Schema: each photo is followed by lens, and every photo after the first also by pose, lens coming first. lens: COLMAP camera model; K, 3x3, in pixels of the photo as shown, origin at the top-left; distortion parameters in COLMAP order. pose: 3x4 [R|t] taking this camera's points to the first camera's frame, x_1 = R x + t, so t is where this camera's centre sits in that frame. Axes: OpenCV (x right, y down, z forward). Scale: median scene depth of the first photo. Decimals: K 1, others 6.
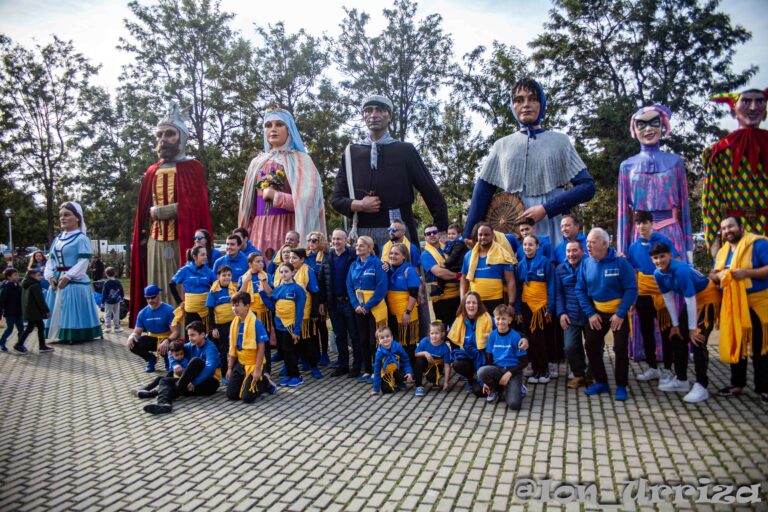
lens RADIAL K [[619.6, 0, 378.6], [0, 619.6, 252.7], [0, 0, 1]] dist [-0.142367, 0.100851]
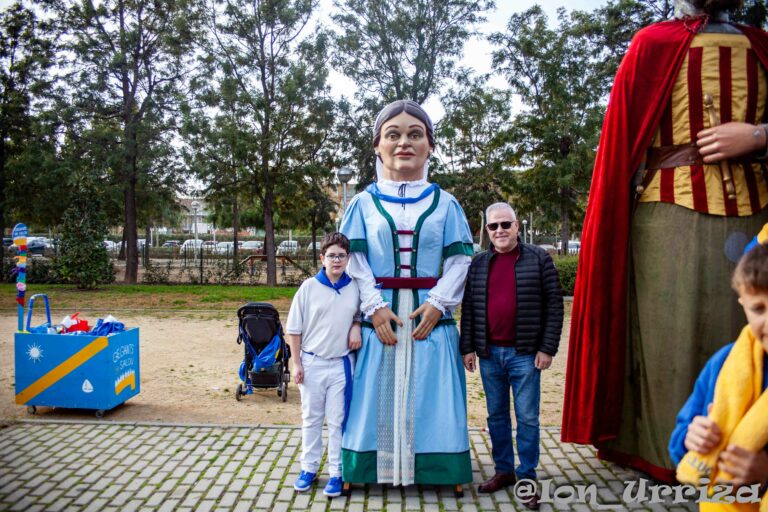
lens RADIAL K [[619.6, 0, 378.6], [0, 619.6, 252.7], [0, 0, 1]] dist [-0.142367, 0.100851]
pose [[0.943751, 0.026259, 0.329613, -0.683967], [-0.024694, 0.999655, -0.008932, 0.011393], [-0.329734, 0.000290, 0.944074, 0.715955]]
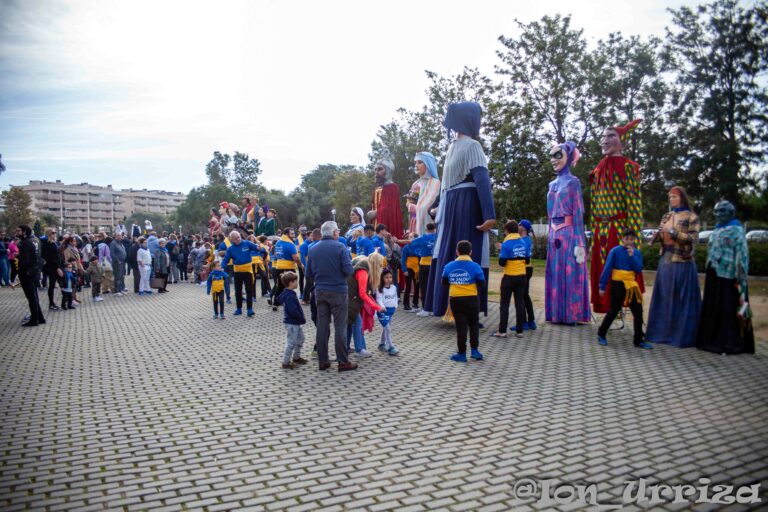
lens RADIAL K [[619.6, 0, 378.6], [0, 619.6, 252.7], [0, 0, 1]] dist [-0.142367, 0.100851]
pose [[0.700709, 0.043238, -0.712135, 0.878546], [-0.019236, 0.998944, 0.041724, -0.028139], [0.713188, -0.015538, 0.700801, -0.236251]]
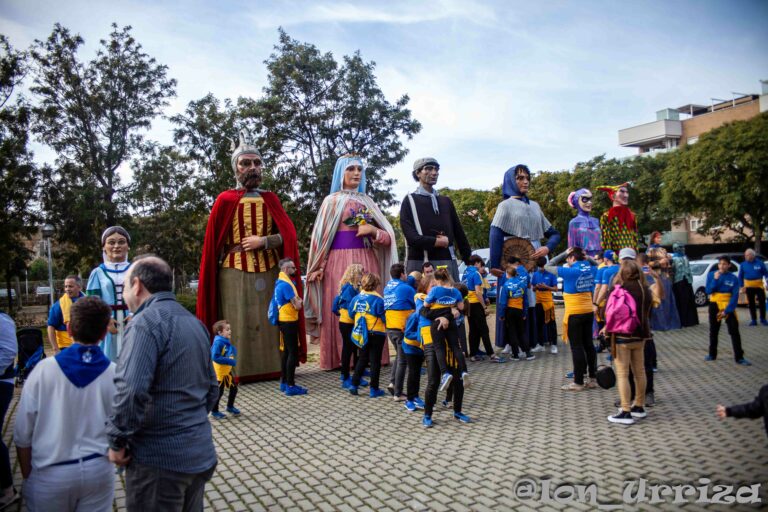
lens RADIAL K [[619.6, 0, 378.6], [0, 619.6, 252.7], [0, 0, 1]] dist [-0.142367, 0.100851]
pose [[0.684919, 0.019152, 0.728367, -0.924018], [0.037996, 0.997356, -0.061954, 0.016246], [-0.727628, 0.070109, 0.682380, 0.197813]]
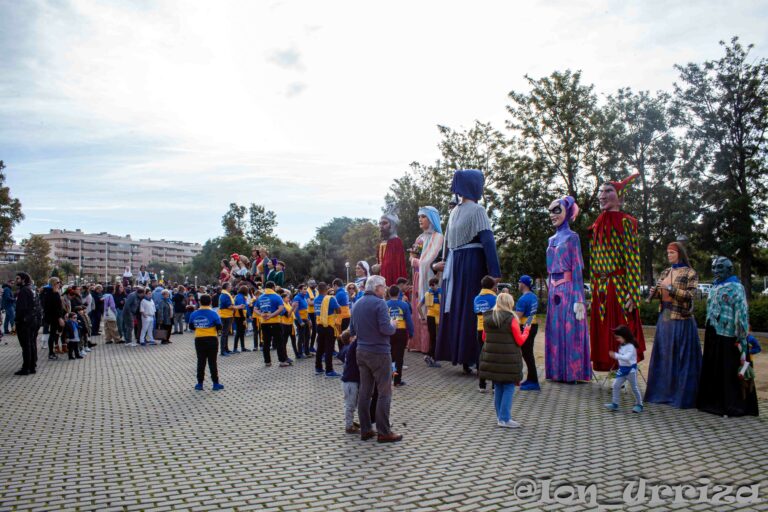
lens RADIAL K [[619.6, 0, 378.6], [0, 619.6, 252.7], [0, 0, 1]] dist [-0.142367, 0.100851]
pose [[0.680056, -0.011721, -0.733066, 0.898763], [-0.028827, 0.998672, -0.042710, -0.032266], [0.732593, 0.050177, 0.678815, -0.205099]]
